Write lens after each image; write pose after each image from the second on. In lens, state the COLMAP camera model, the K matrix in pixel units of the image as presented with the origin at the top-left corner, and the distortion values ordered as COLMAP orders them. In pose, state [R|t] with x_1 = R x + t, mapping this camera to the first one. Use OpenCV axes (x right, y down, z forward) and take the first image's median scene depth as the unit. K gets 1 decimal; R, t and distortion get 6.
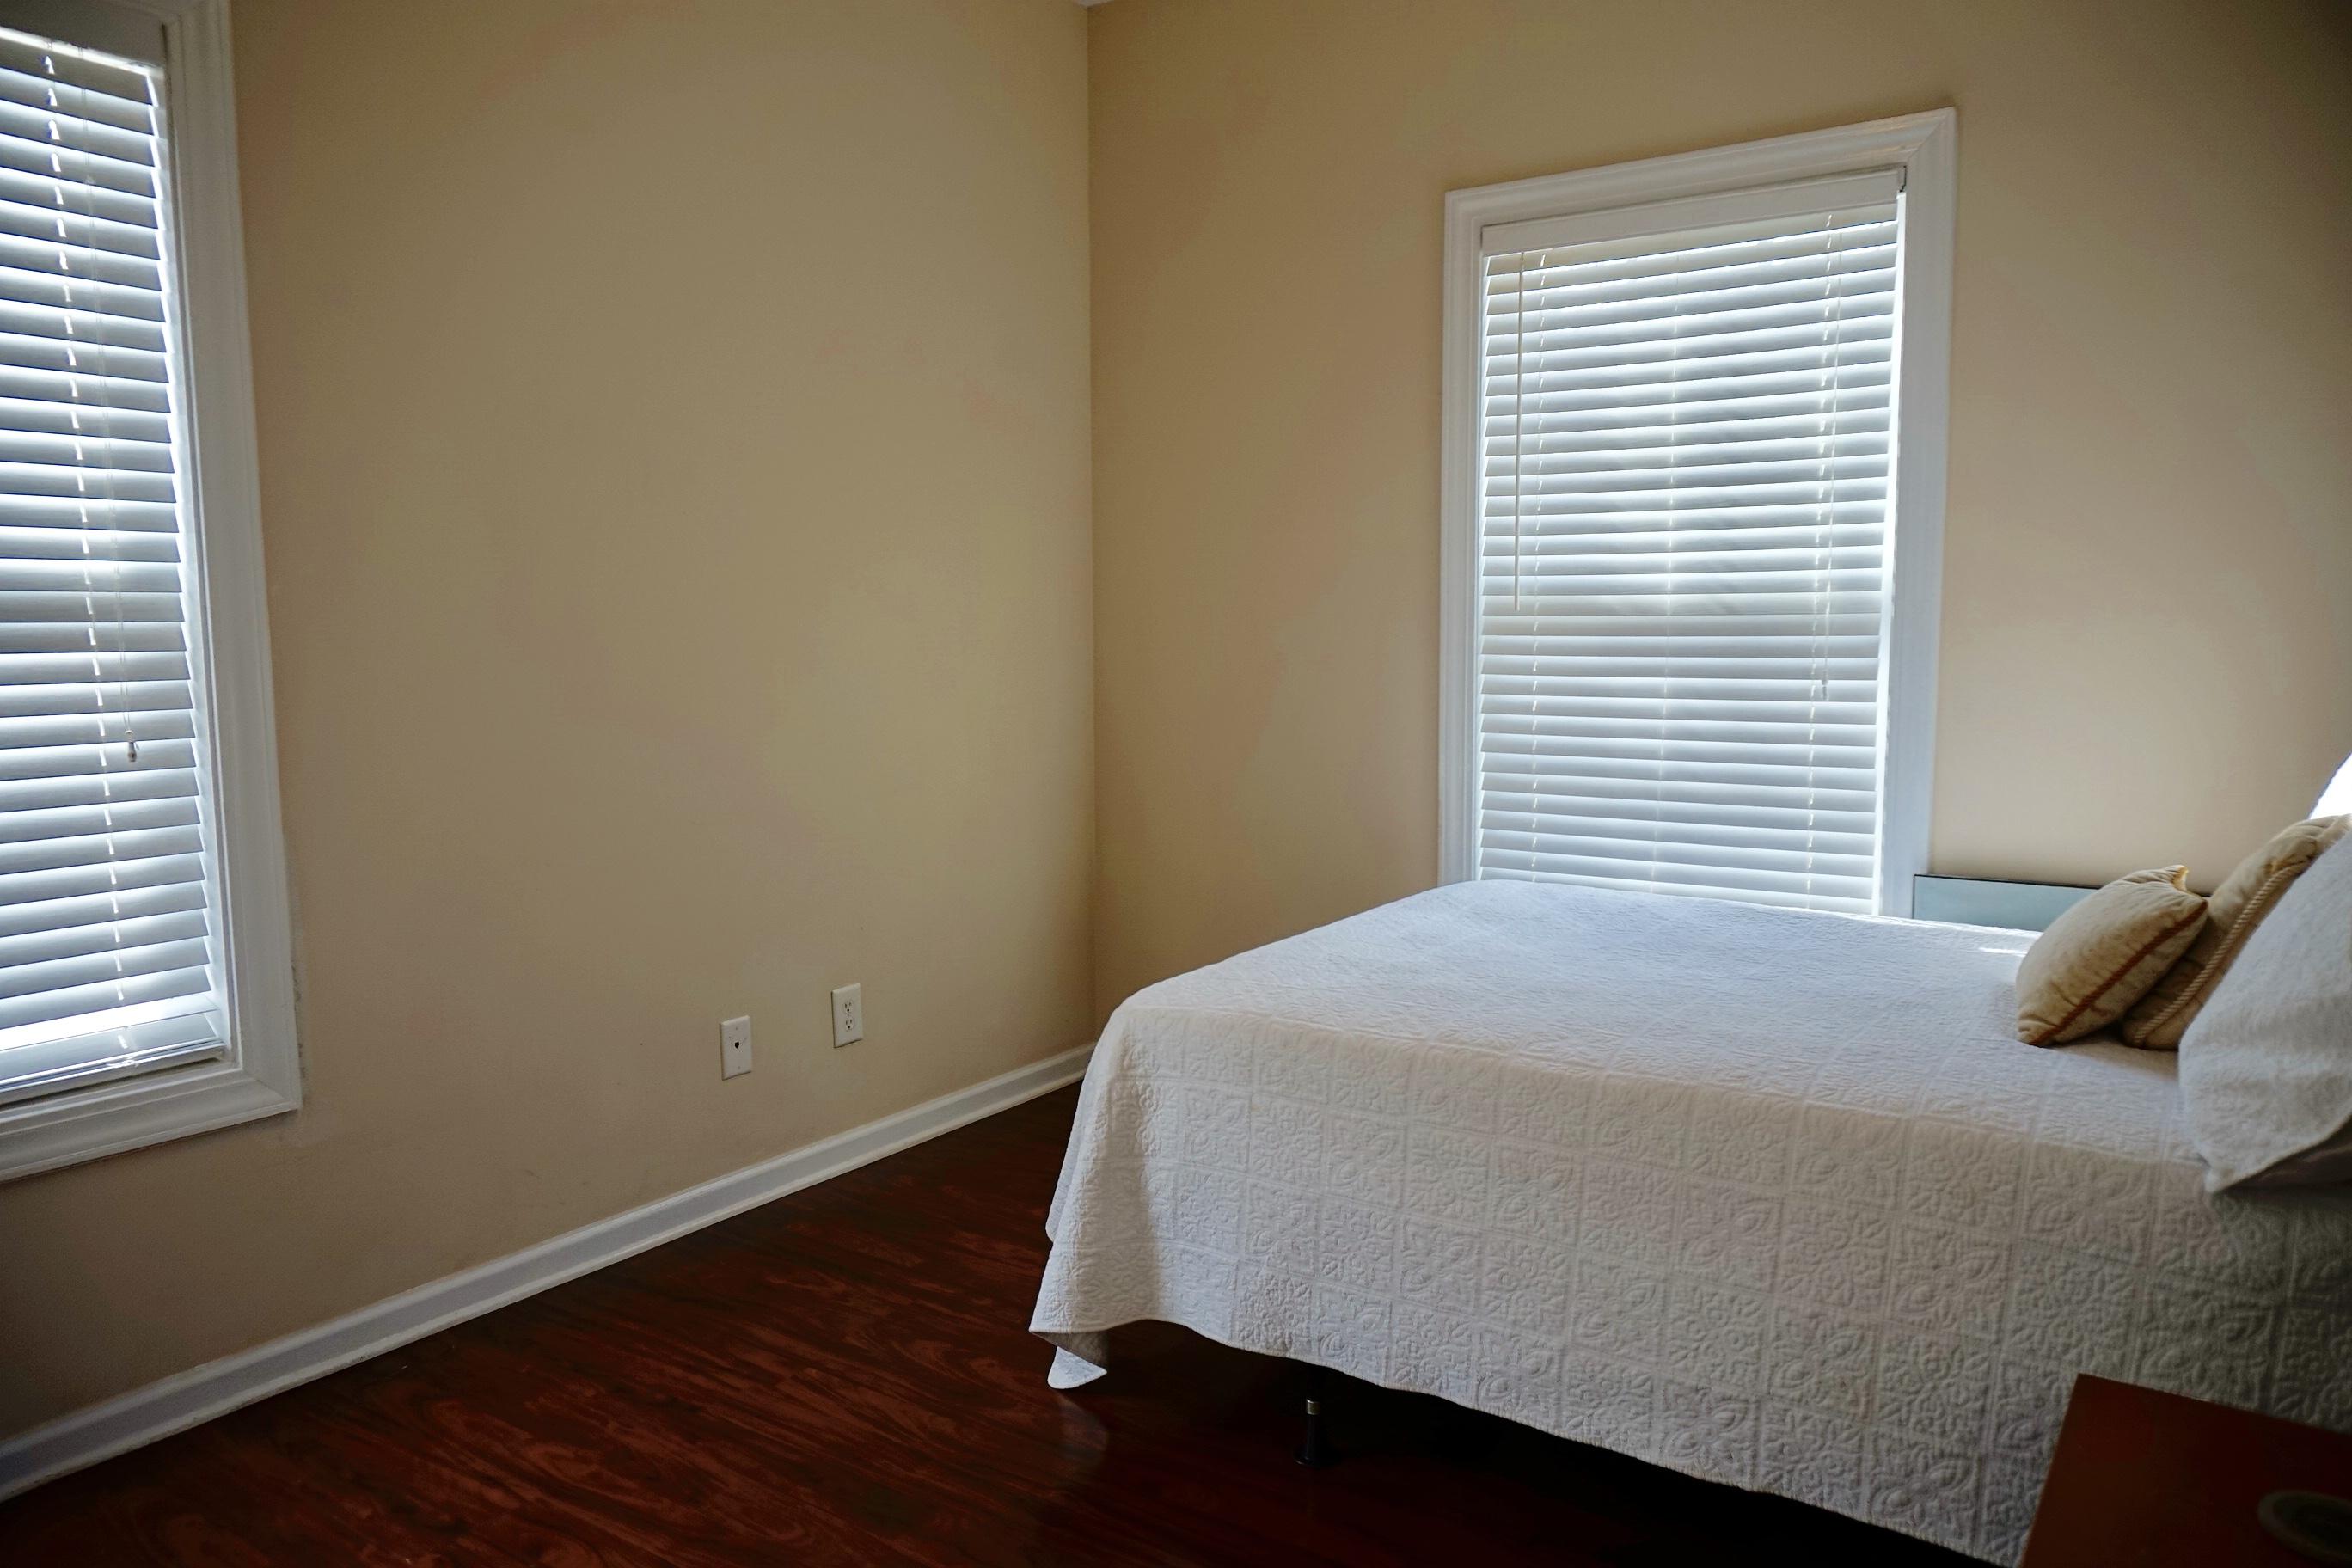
lens RADIAL K [[1600.9, 0, 1183.0], [0, 1600.9, 780.0], [0, 0, 1]] dist [-0.024738, 0.018325]
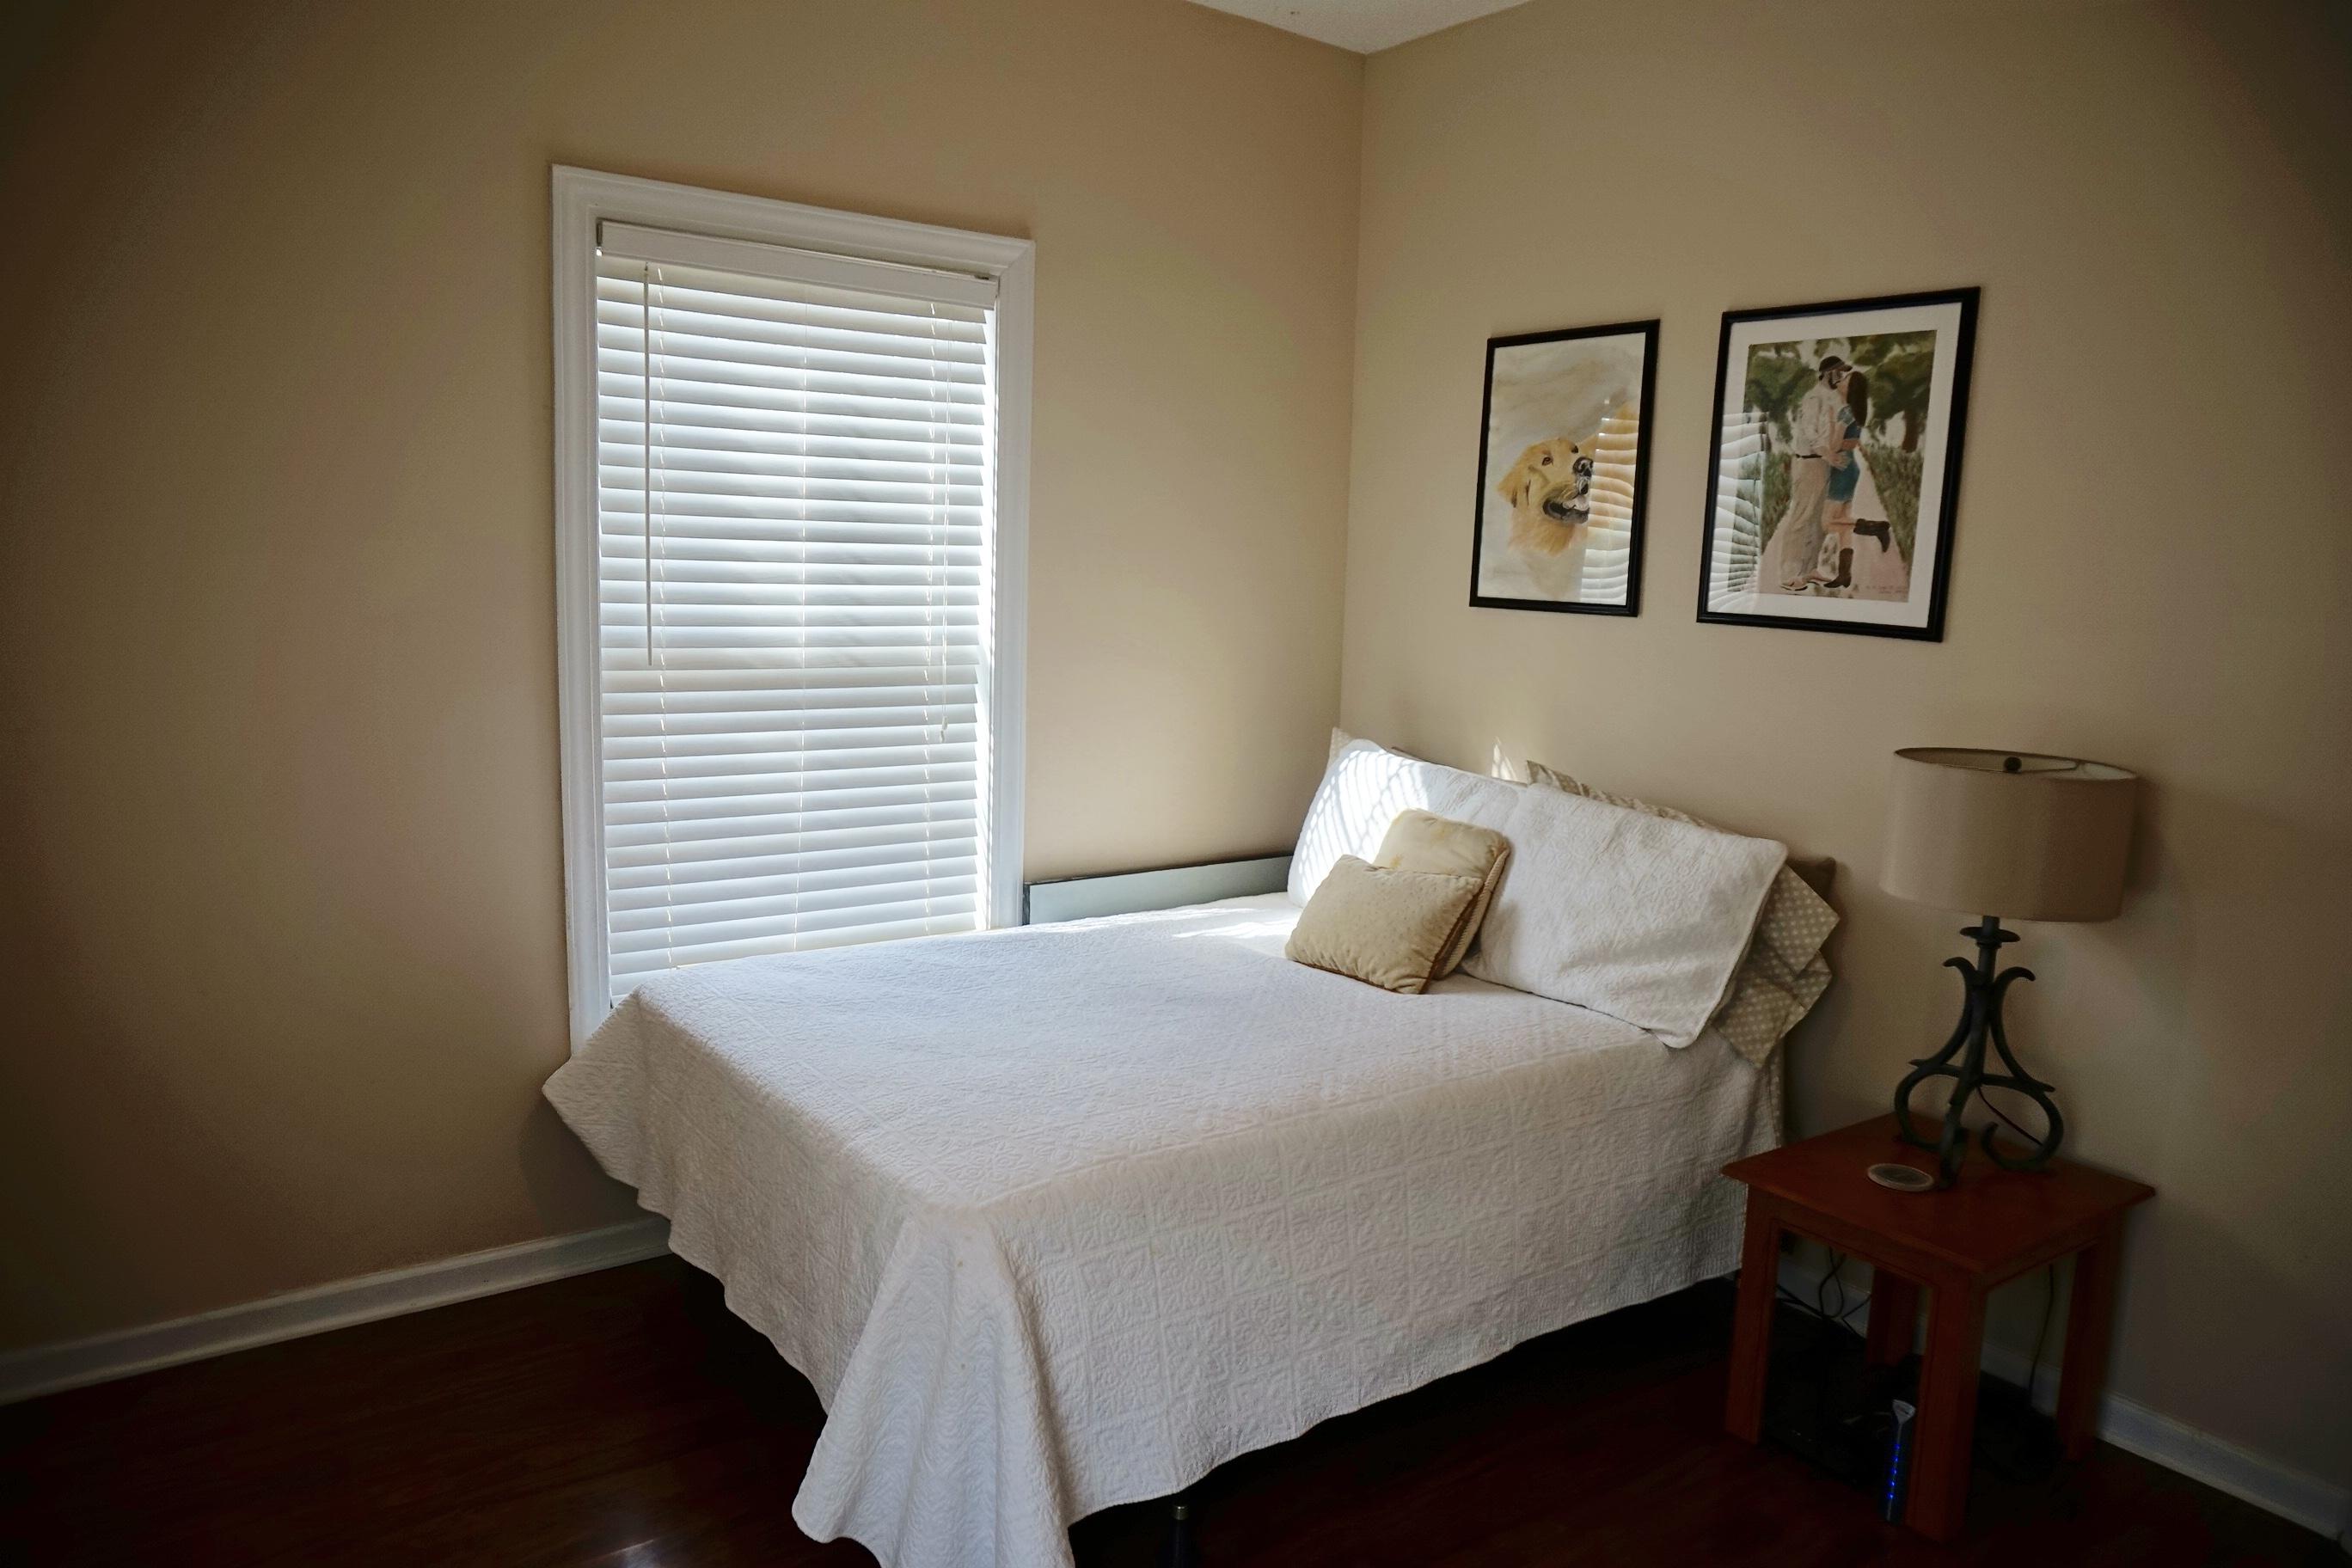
lens RADIAL K [[1600.9, 0, 1181.8], [0, 1600.9, 786.7], [0, 0, 1]] dist [-0.024738, 0.018325]
pose [[0.329684, -0.118577, 0.936615, -0.598258], [0.060051, 0.992706, 0.104540, -0.127535], [-0.942179, 0.021780, 0.334400, 0.471786]]
